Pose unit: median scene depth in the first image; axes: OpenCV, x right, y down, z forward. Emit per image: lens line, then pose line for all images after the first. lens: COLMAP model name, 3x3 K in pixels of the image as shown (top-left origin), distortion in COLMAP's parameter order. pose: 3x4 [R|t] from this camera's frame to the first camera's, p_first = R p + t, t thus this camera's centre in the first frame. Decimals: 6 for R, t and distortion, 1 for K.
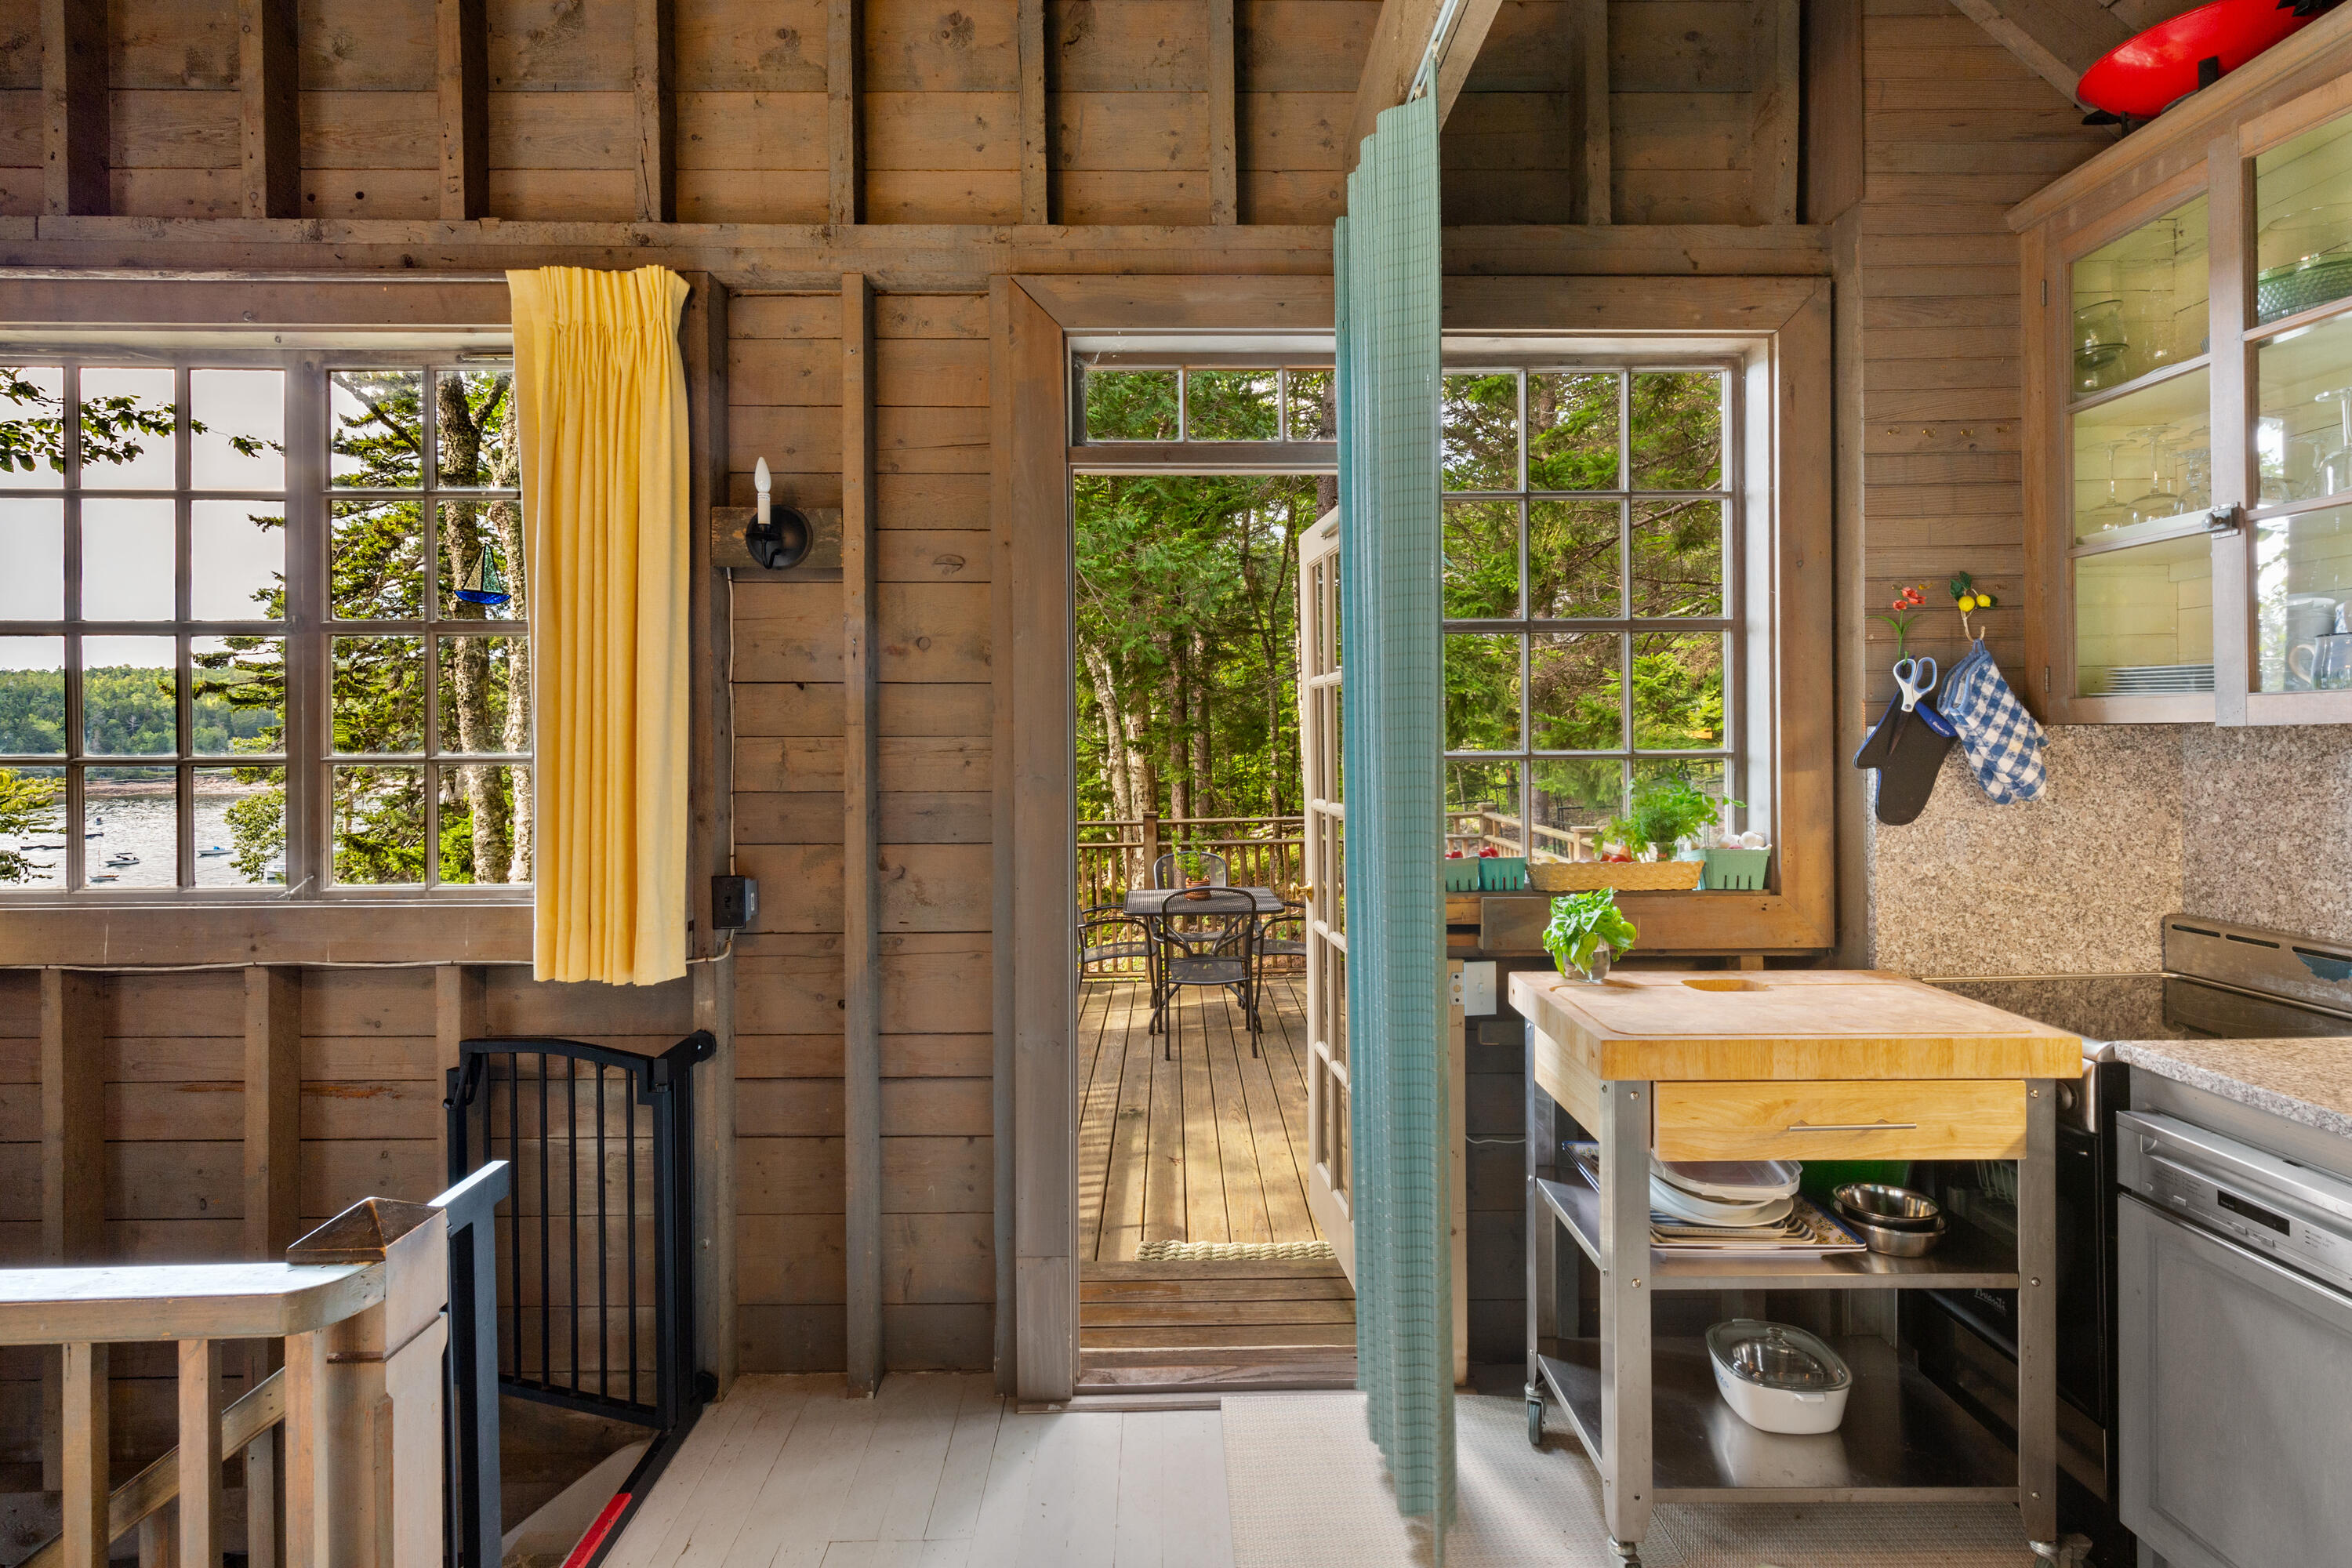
lens RADIAL K [[1111.1, 0, 1180.7], [0, 1111.1, 753.9], [0, 0, 1]] dist [-0.000691, -0.001022]
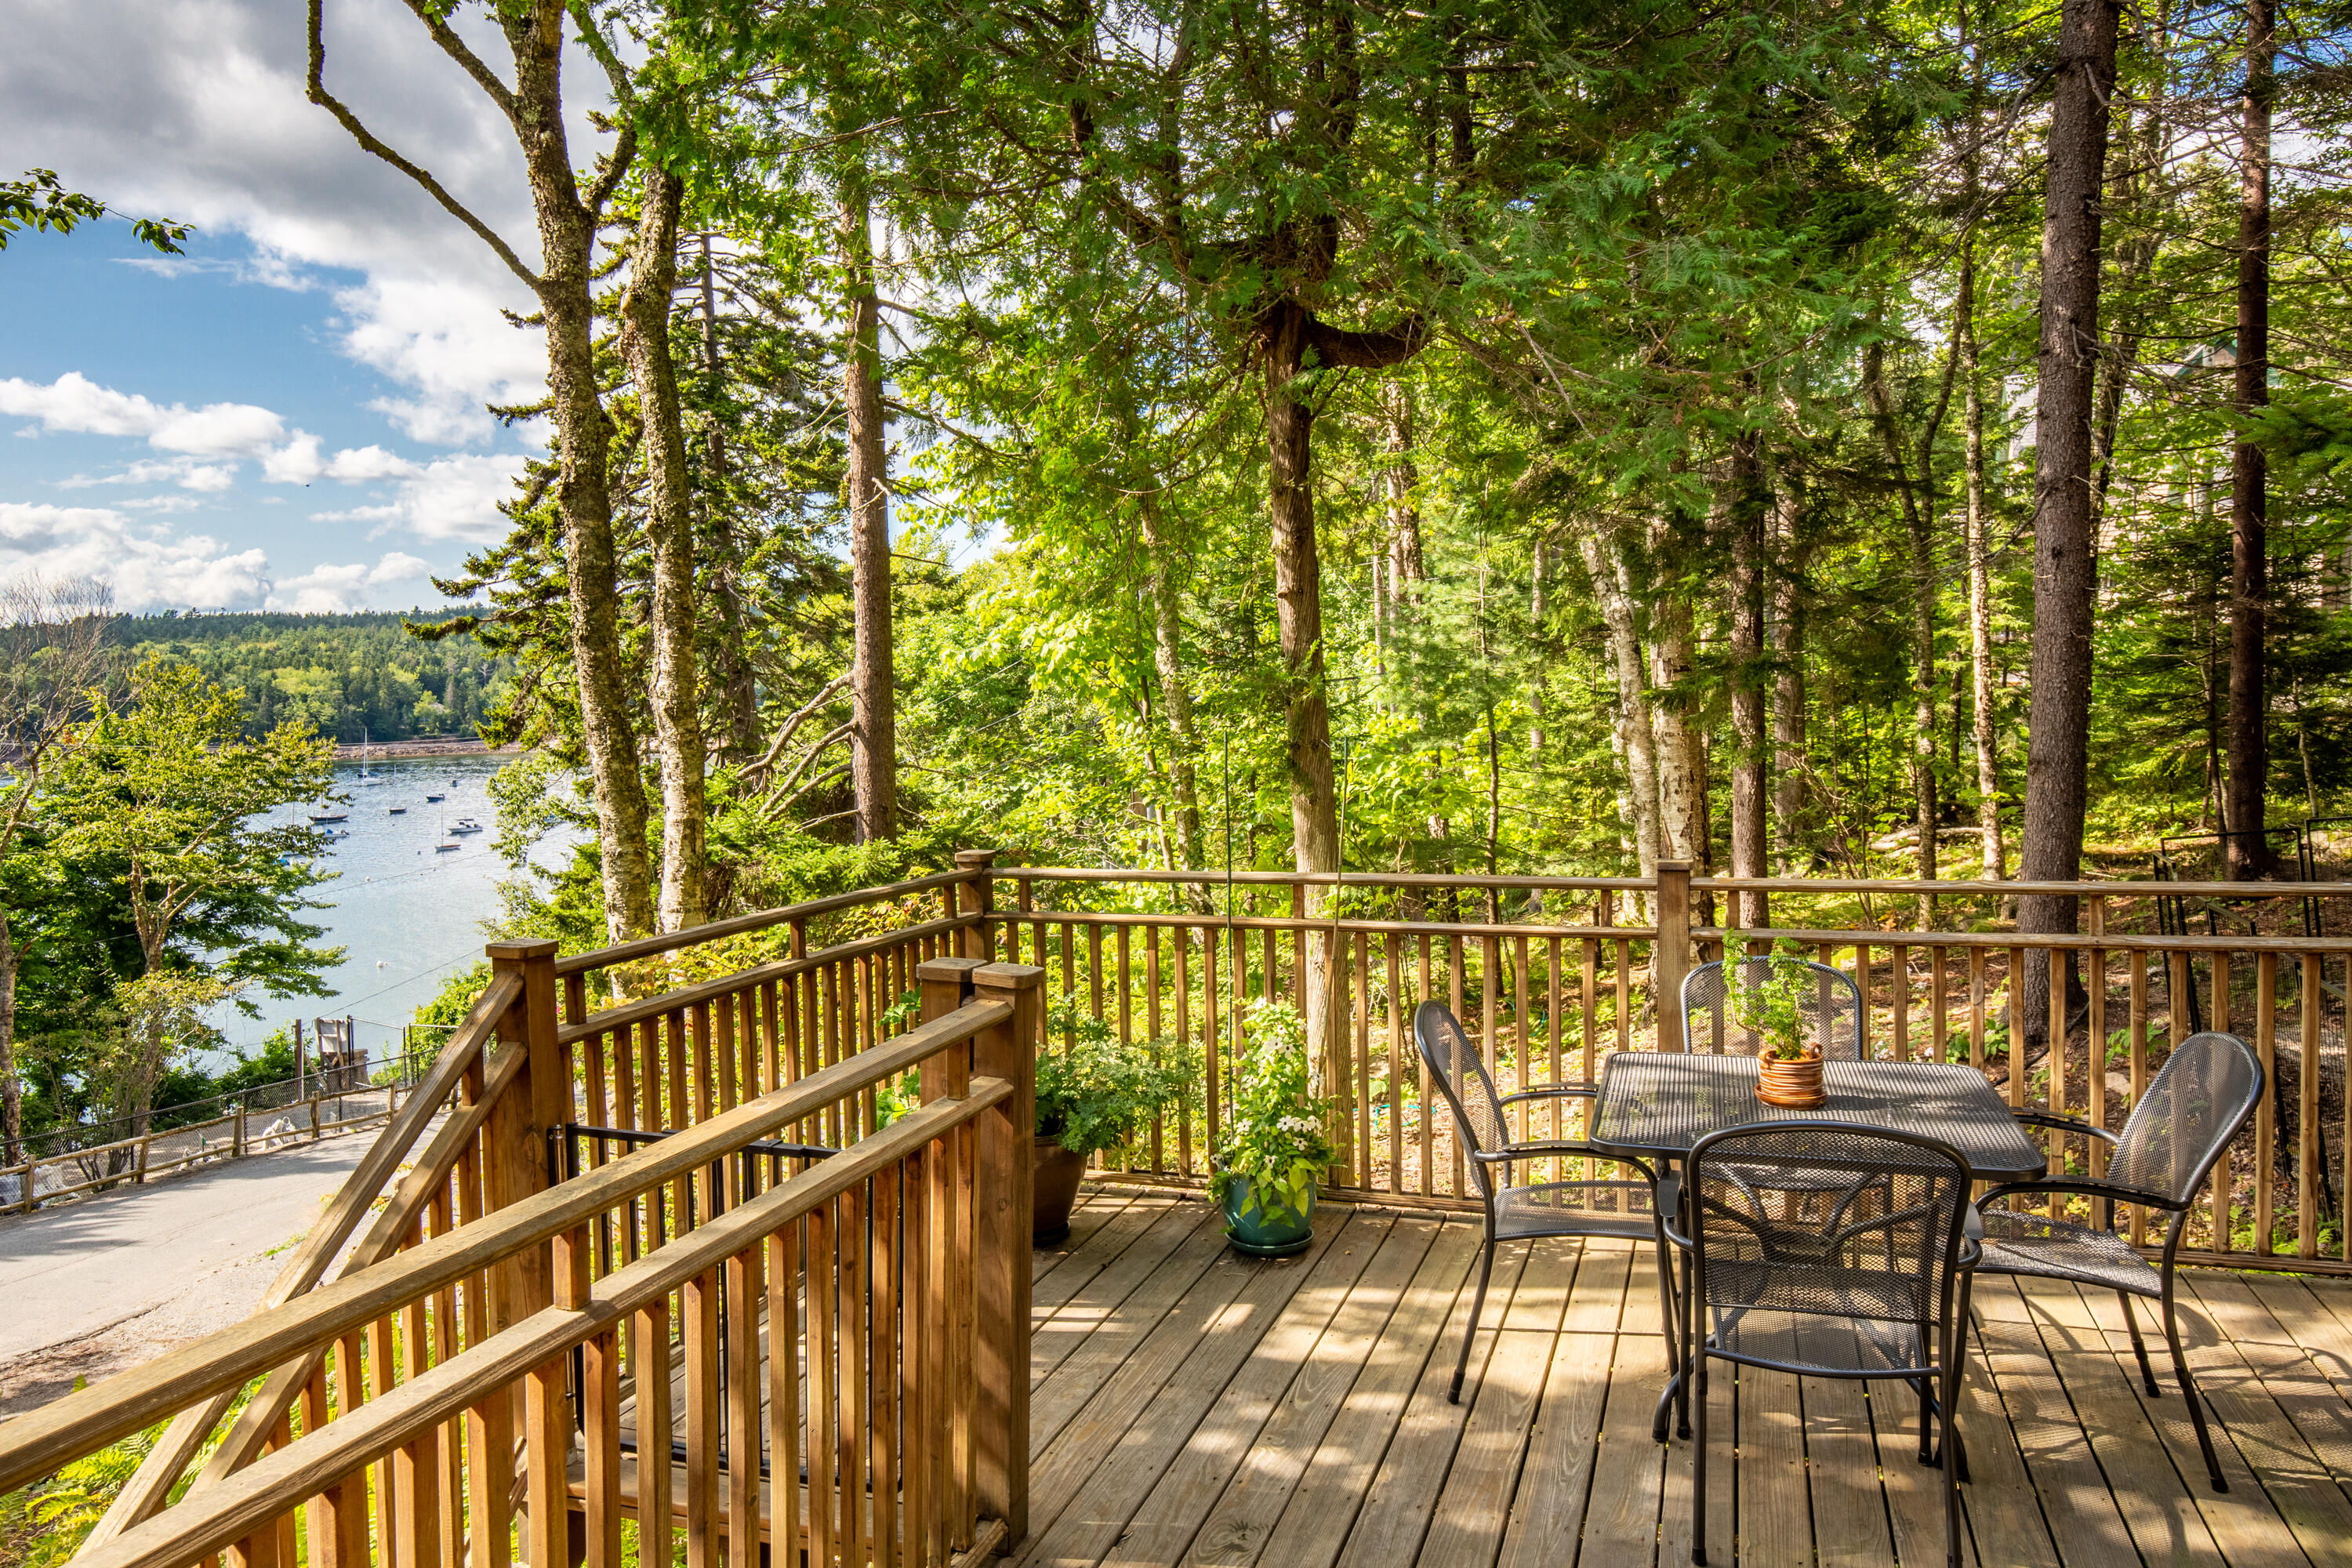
lens RADIAL K [[1546.9, 0, 1176.0], [0, 1546.9, 784.0], [0, 0, 1]] dist [-0.064280, -0.000602]
pose [[0.936081, 0.016869, -0.351380, 0.001703], [0.002068, 0.998569, 0.053447, -0.010982], [0.351778, -0.050757, 0.934706, 0.350759]]
